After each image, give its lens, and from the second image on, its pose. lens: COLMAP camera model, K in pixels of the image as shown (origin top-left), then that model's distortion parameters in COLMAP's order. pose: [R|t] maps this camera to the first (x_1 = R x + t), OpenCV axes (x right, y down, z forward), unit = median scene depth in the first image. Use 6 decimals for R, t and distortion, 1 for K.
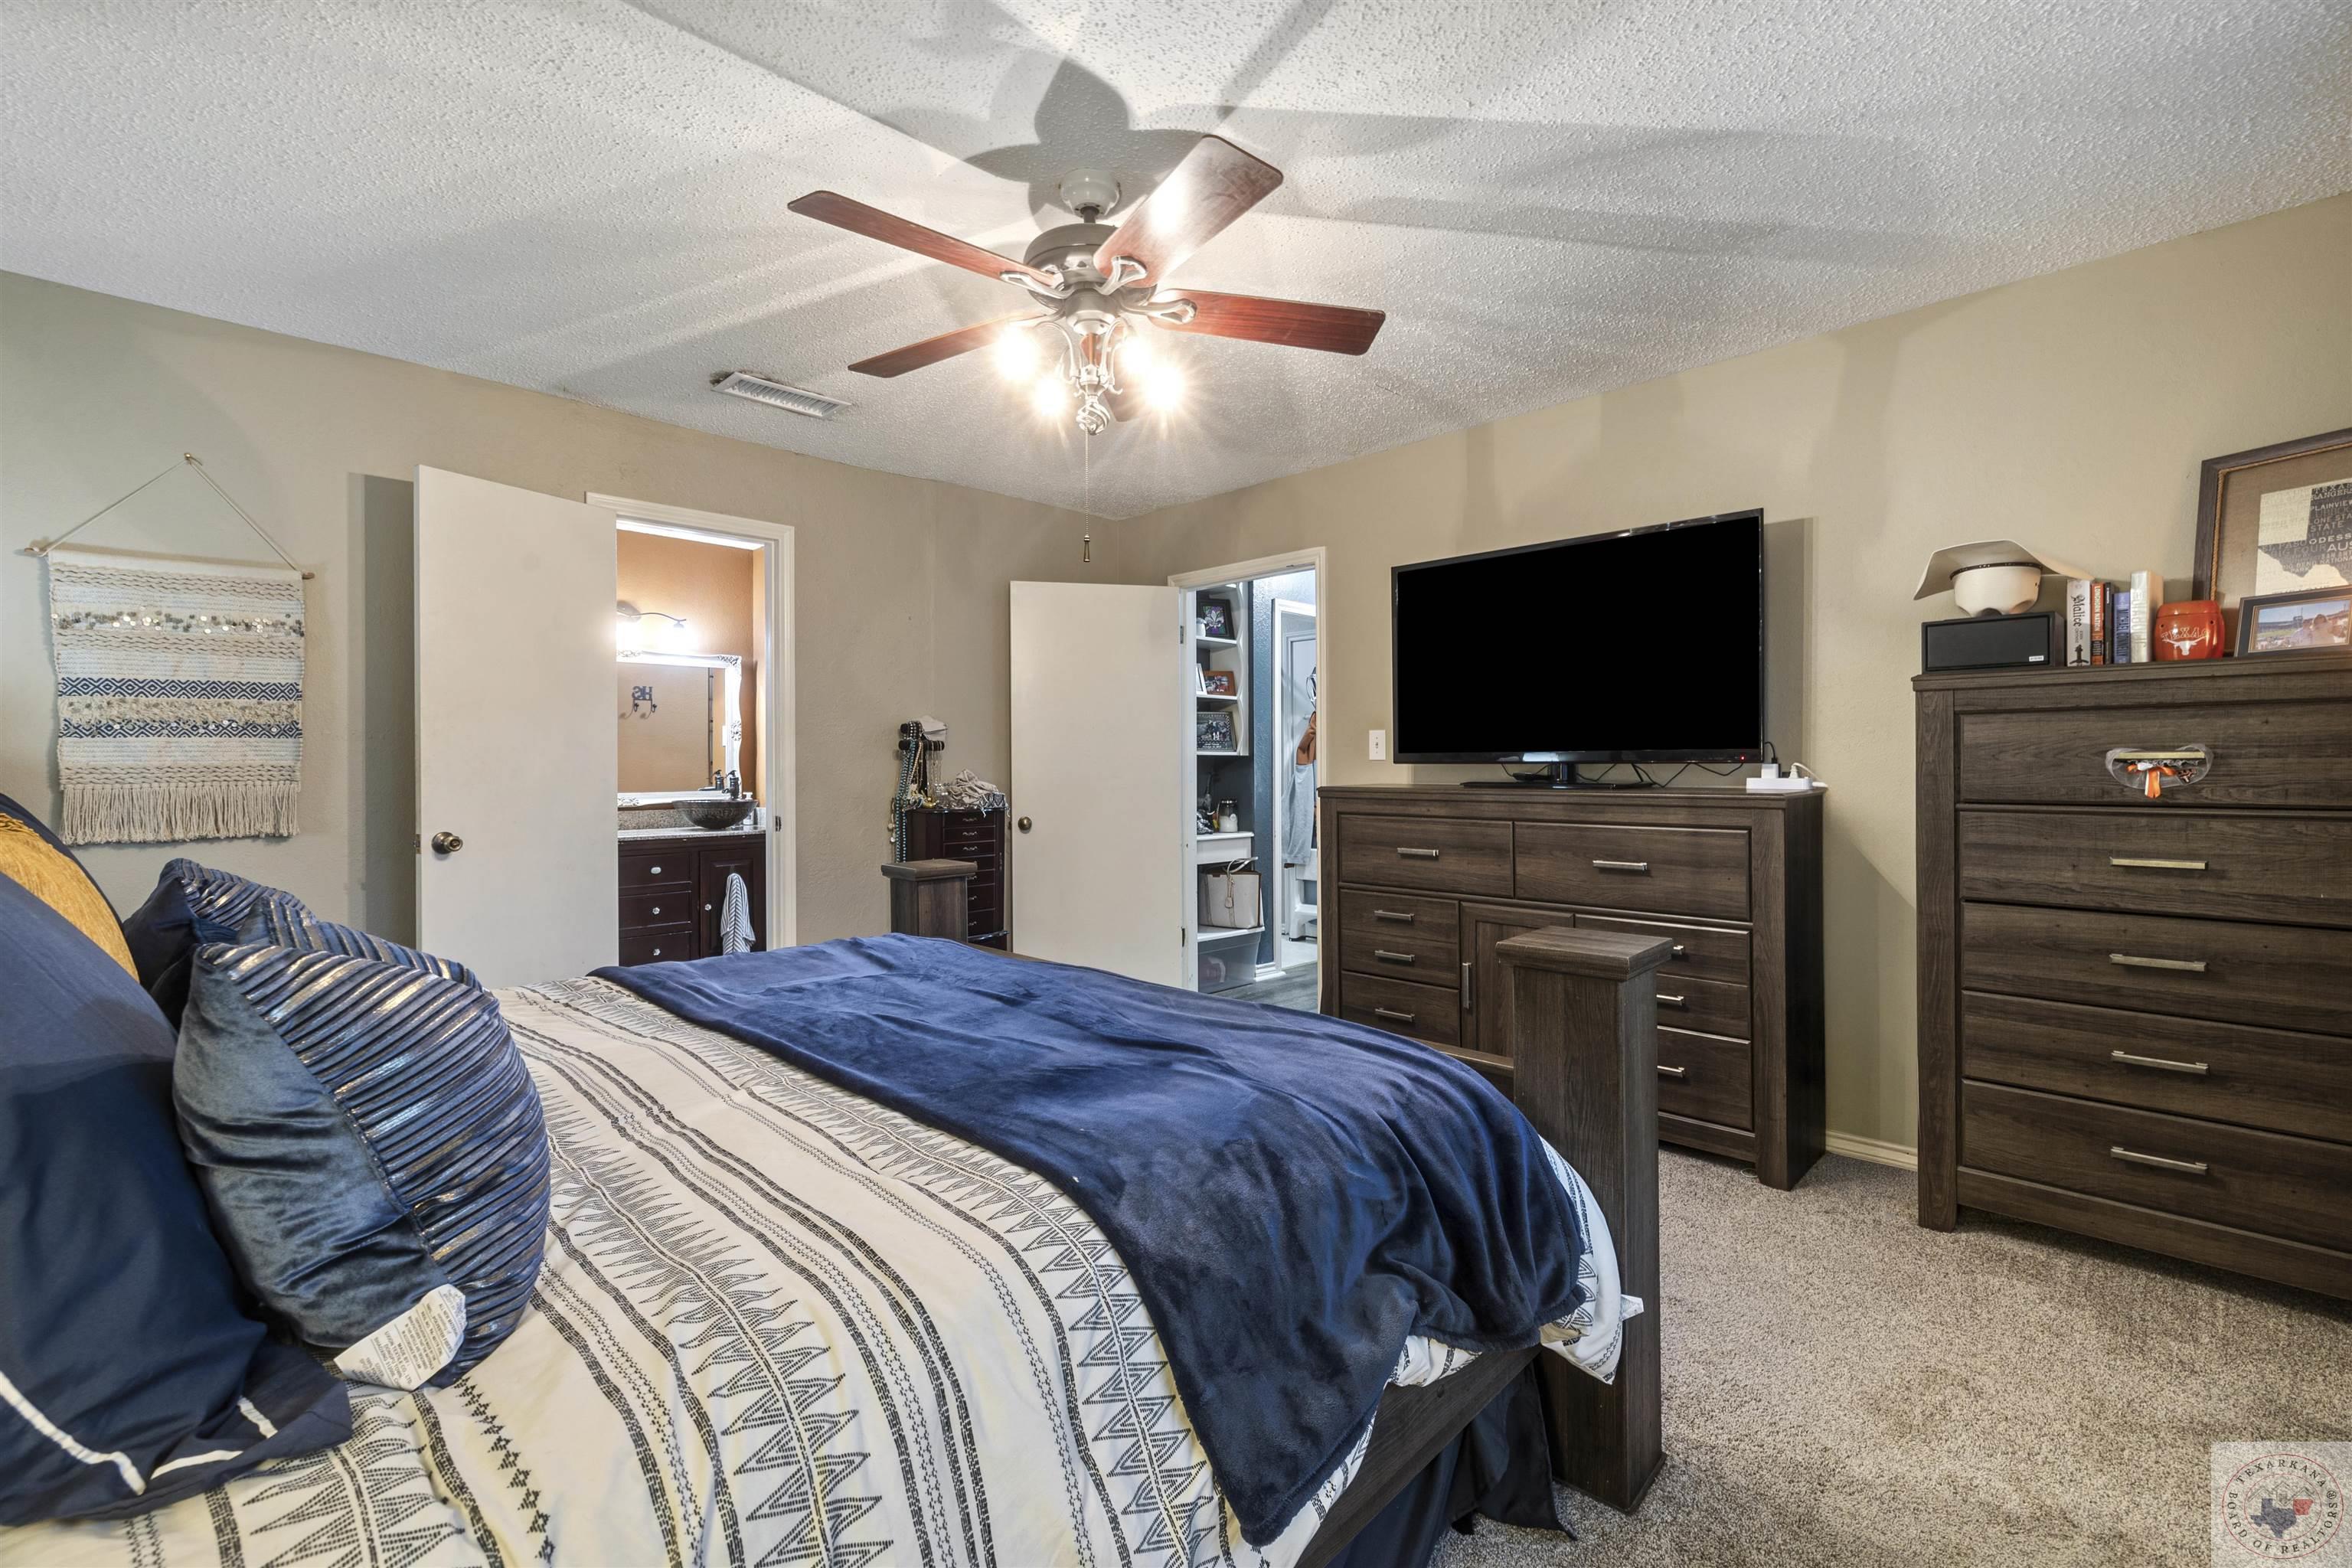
lens RADIAL K [[990.8, 0, 1172.1], [0, 990.8, 786.9], [0, 0, 1]] dist [-0.001411, -0.000152]
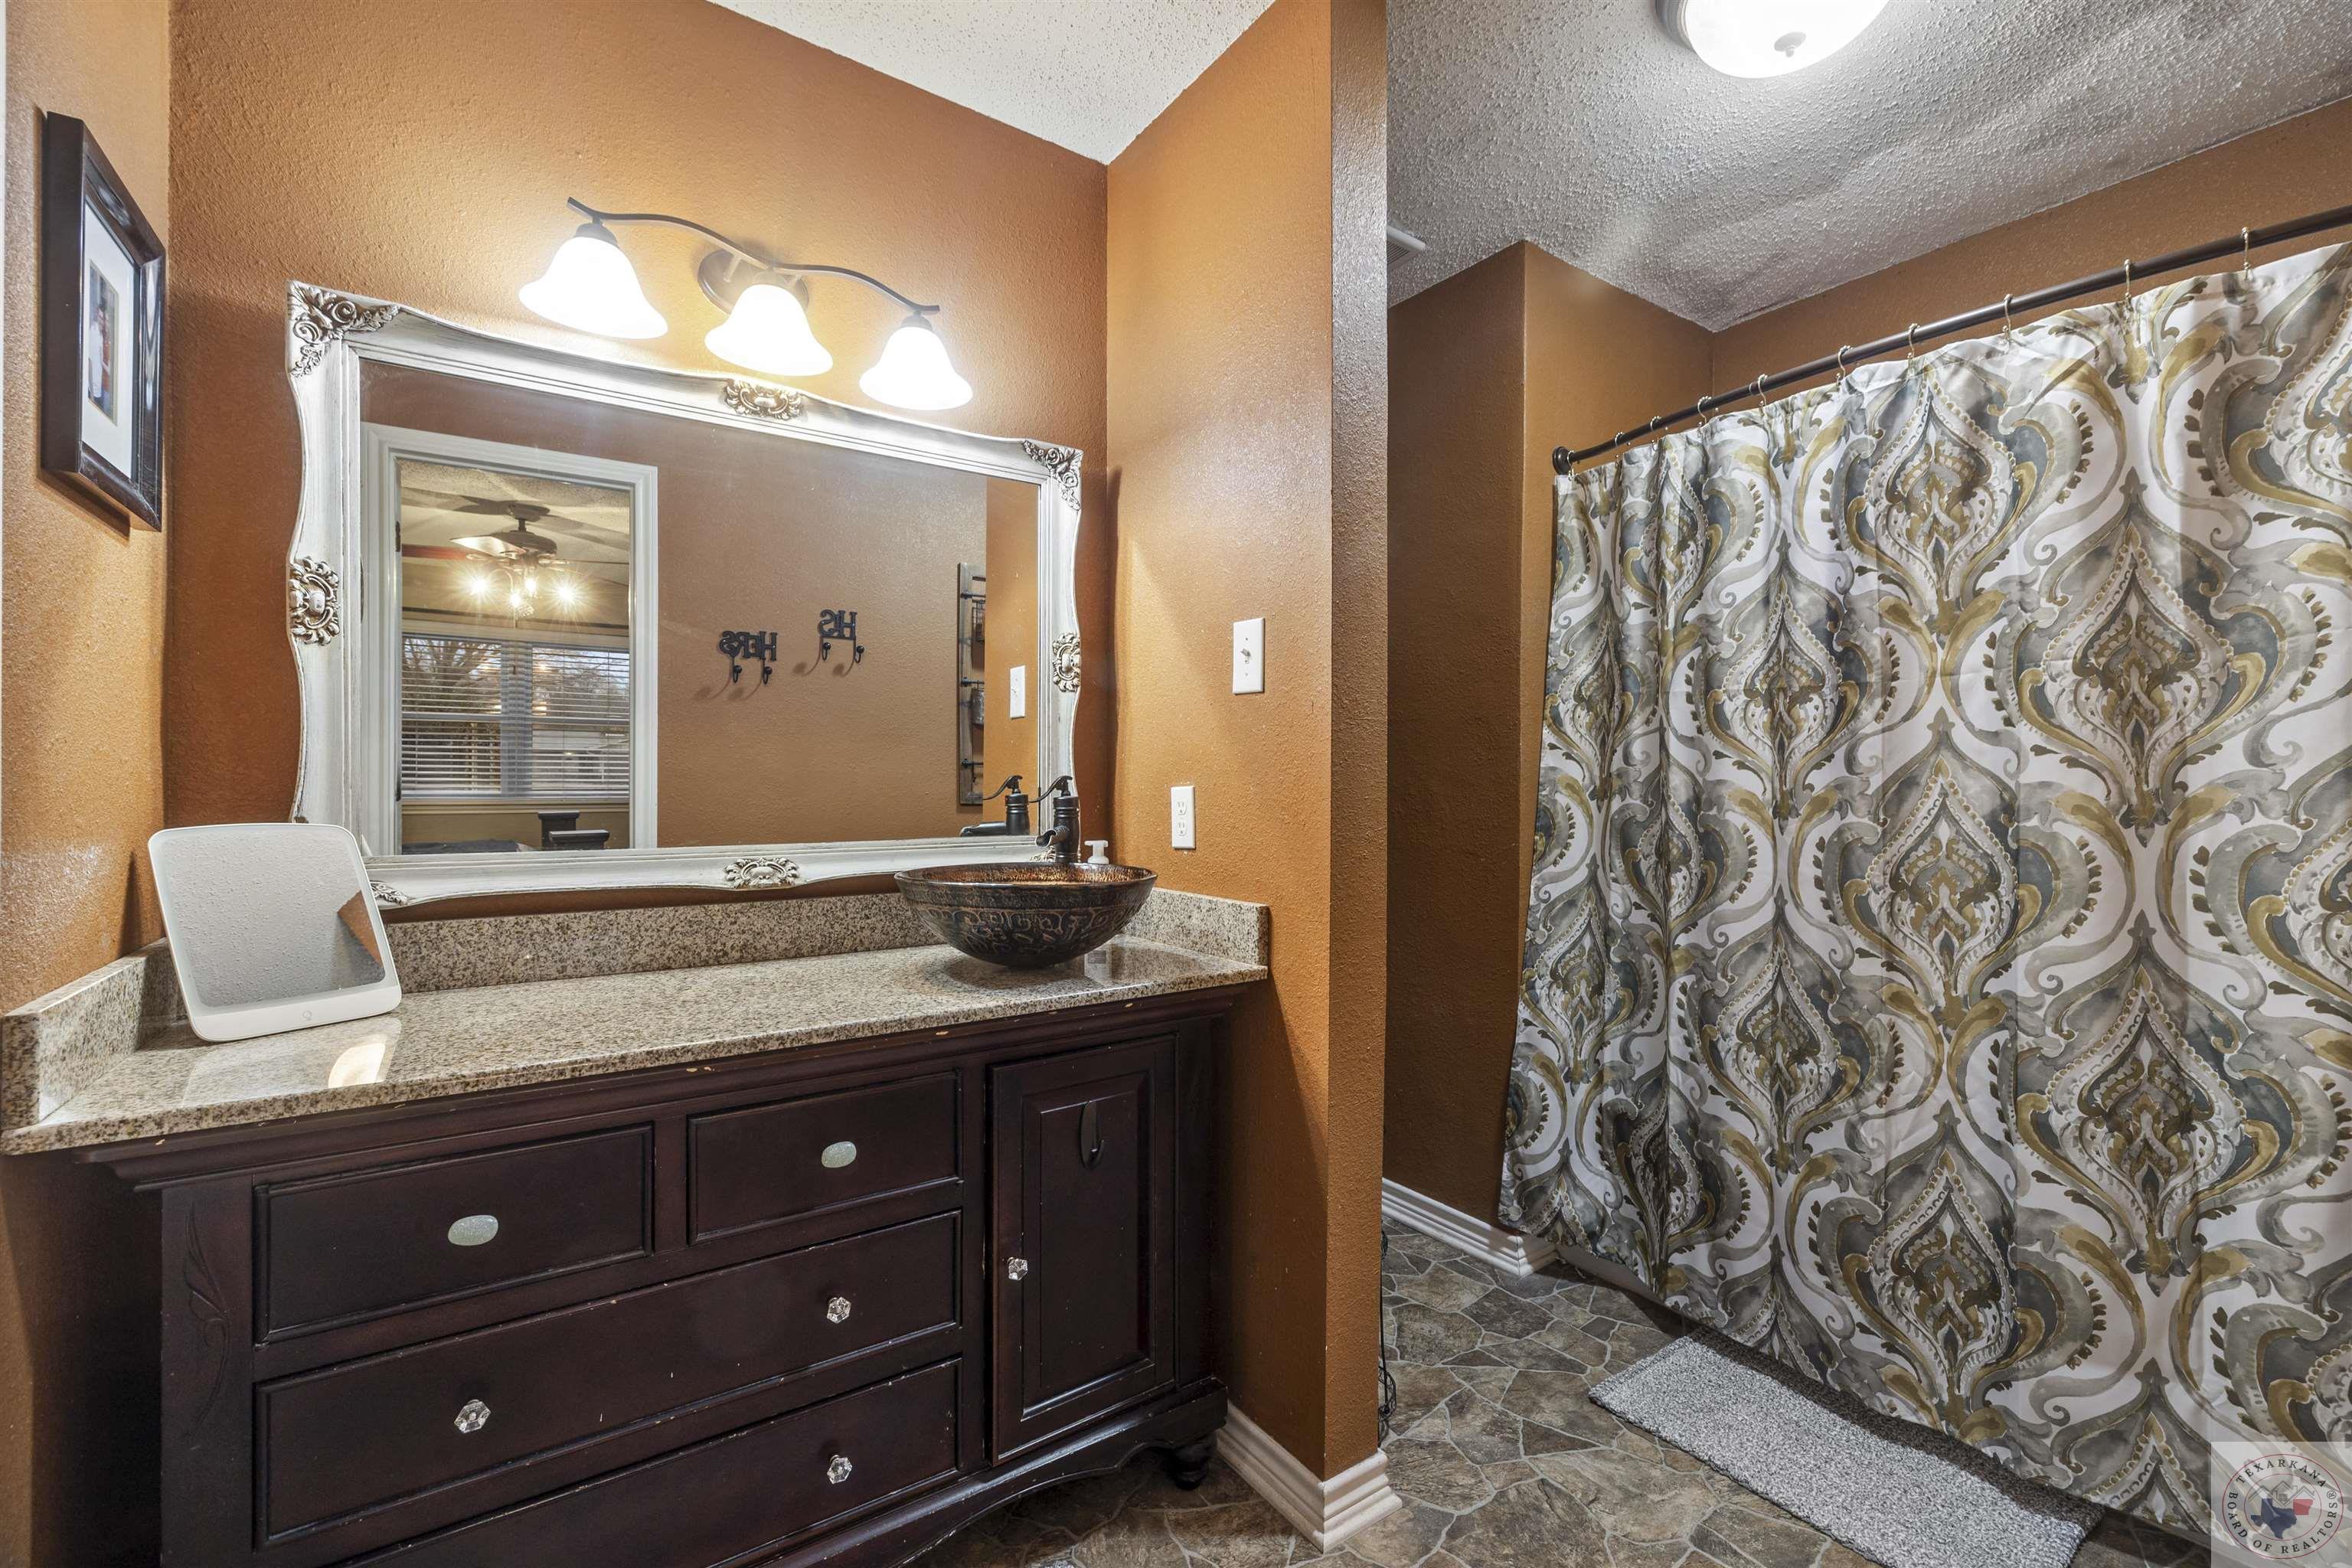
lens RADIAL K [[990.8, 0, 1177.4], [0, 990.8, 789.9], [0, 0, 1]] dist [-0.001411, -0.000152]
pose [[0.982599, -0.002958, -0.185718, -0.340056], [0.002075, 0.999986, -0.004946, -0.010801], [0.185730, 0.004474, 0.982591, 0.671581]]
